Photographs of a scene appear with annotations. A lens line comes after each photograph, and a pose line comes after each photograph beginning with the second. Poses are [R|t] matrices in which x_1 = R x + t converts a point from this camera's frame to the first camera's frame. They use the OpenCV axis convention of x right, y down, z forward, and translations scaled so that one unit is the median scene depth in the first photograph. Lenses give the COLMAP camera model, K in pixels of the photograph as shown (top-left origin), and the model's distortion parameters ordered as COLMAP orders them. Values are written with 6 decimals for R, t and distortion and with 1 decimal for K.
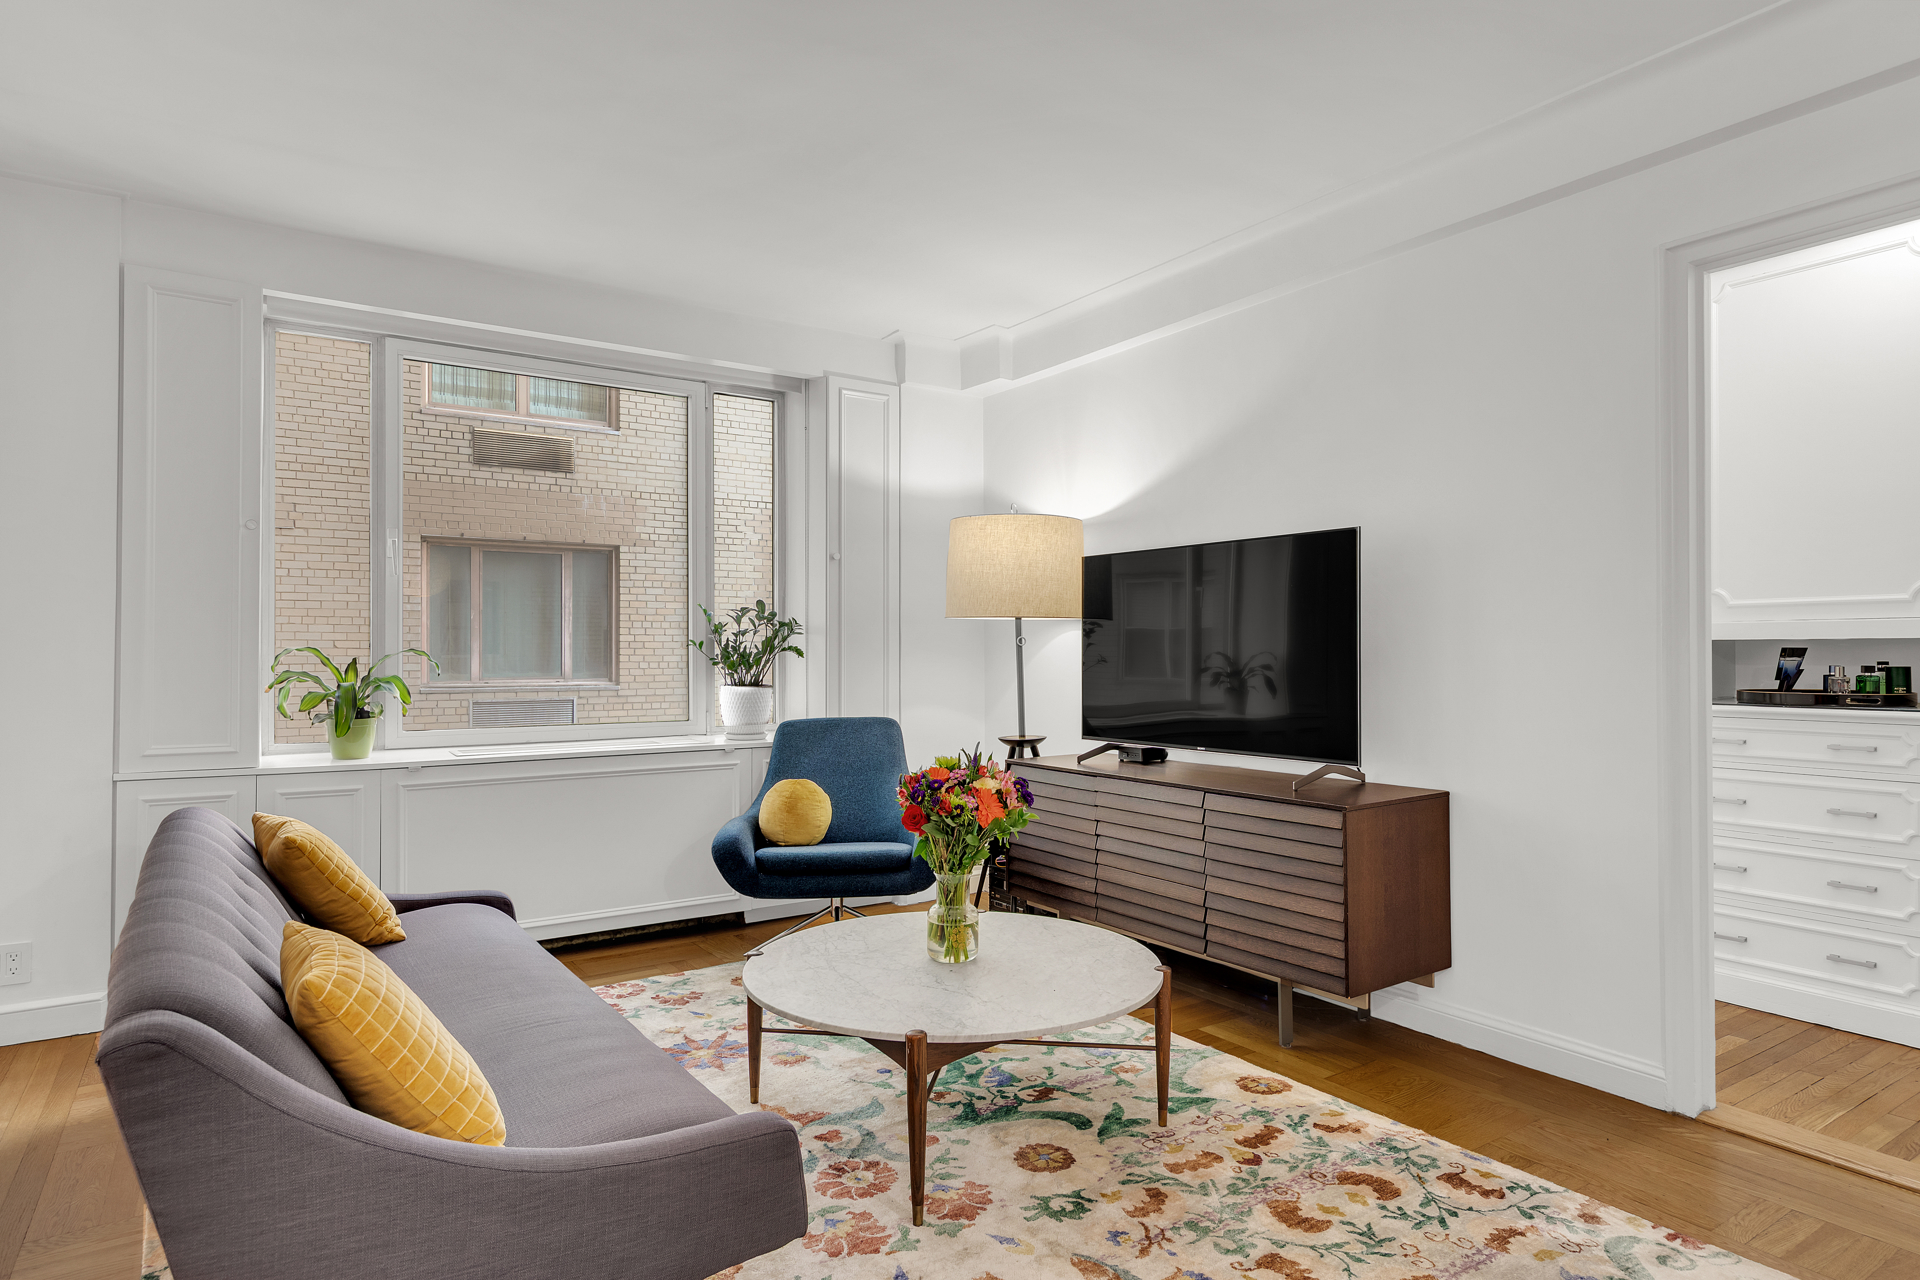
lens RADIAL K [[1091.0, 0, 963.7], [0, 1091.0, 645.2], [0, 0, 1]] dist [0.000877, 0.000137]
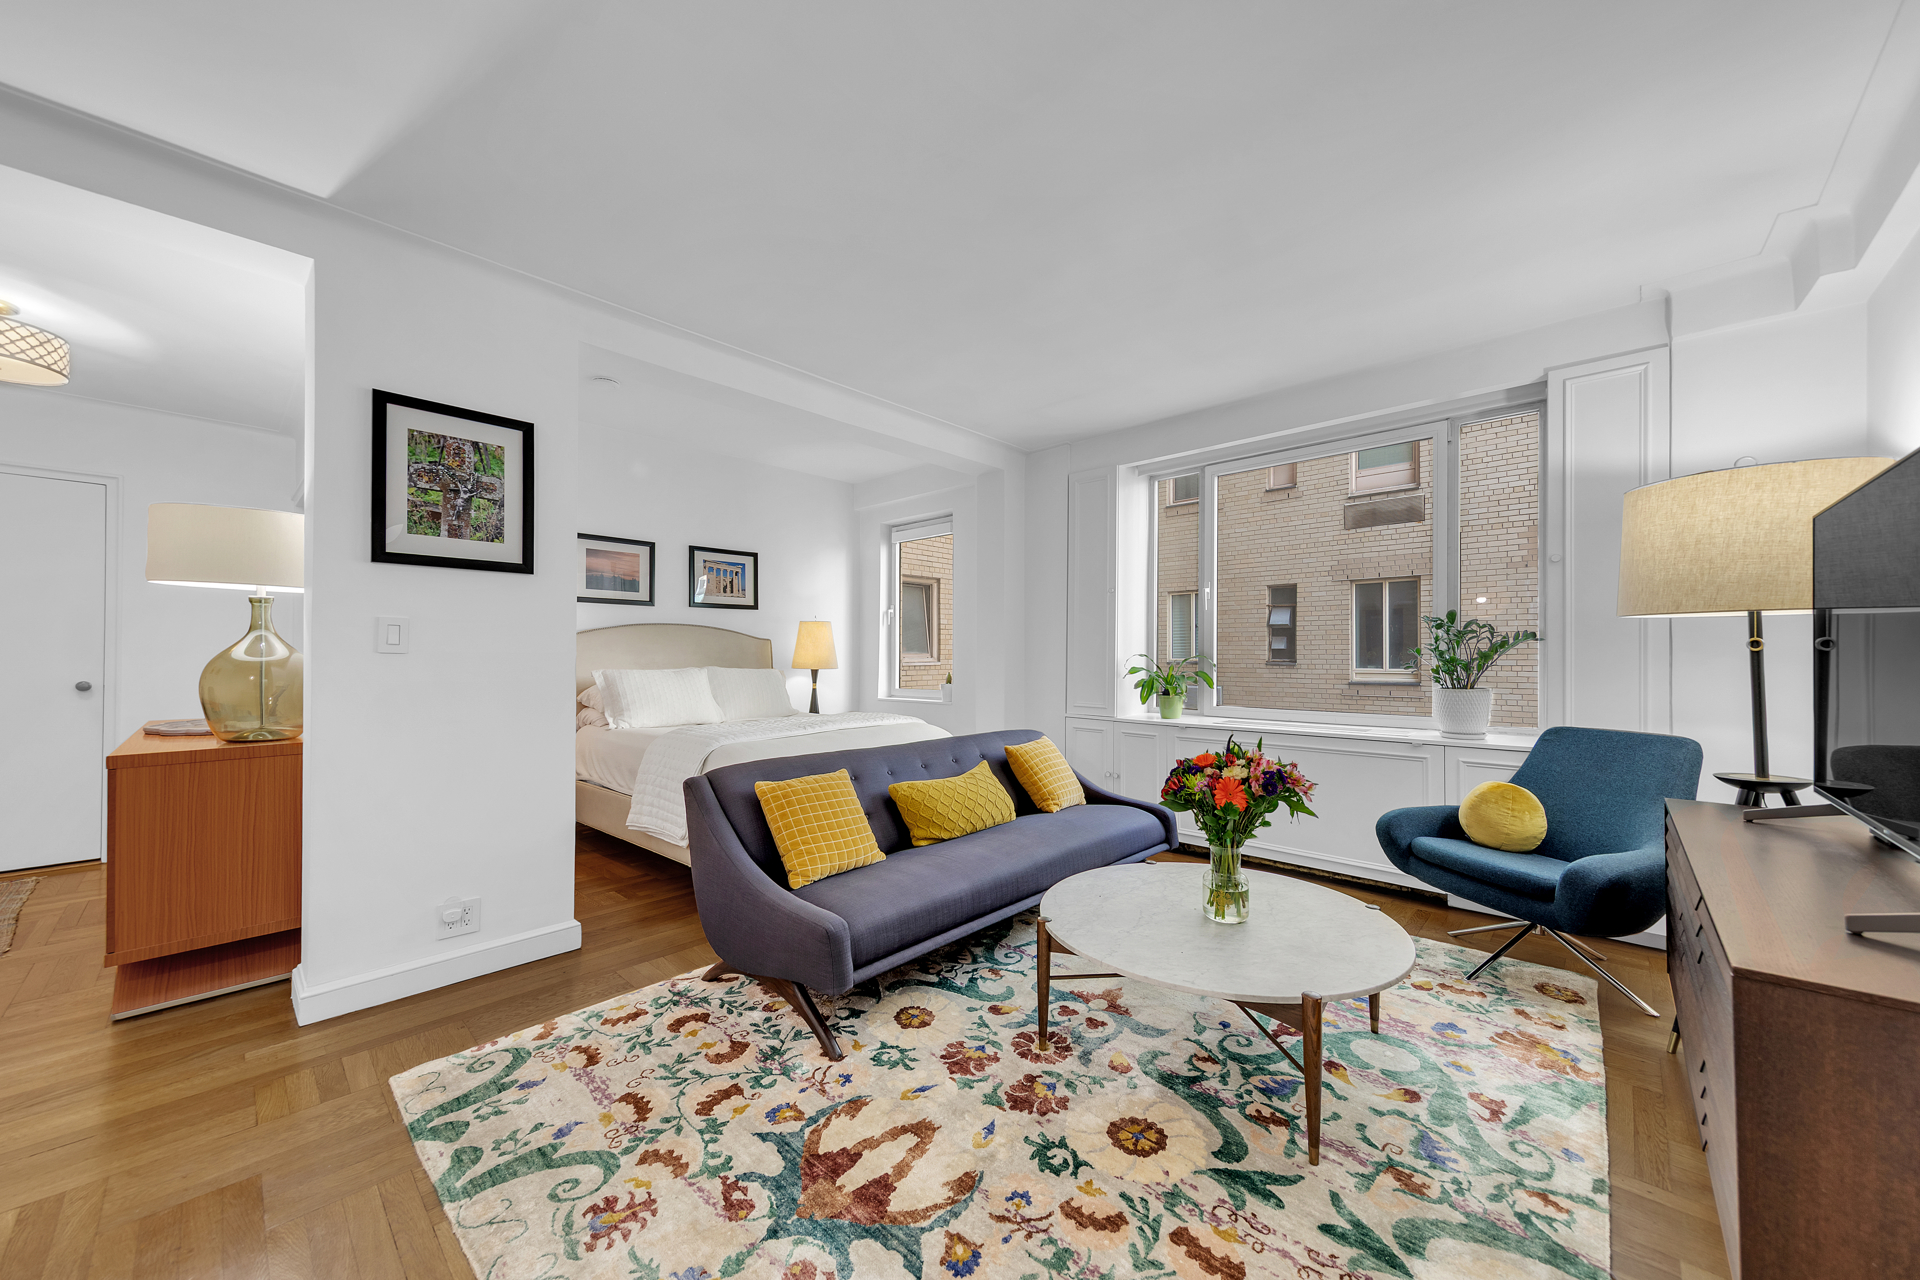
lens RADIAL K [[695.7, 0, 961.8], [0, 695.7, 653.6], [0, 0, 1]] dist [0.001326, -0.000036]
pose [[0.219785, -0.002124, -0.975546, 0.509921], [0.003781, 0.999992, -0.001325, 0.001293], [0.975541, -0.003398, 0.219792, 0.502943]]
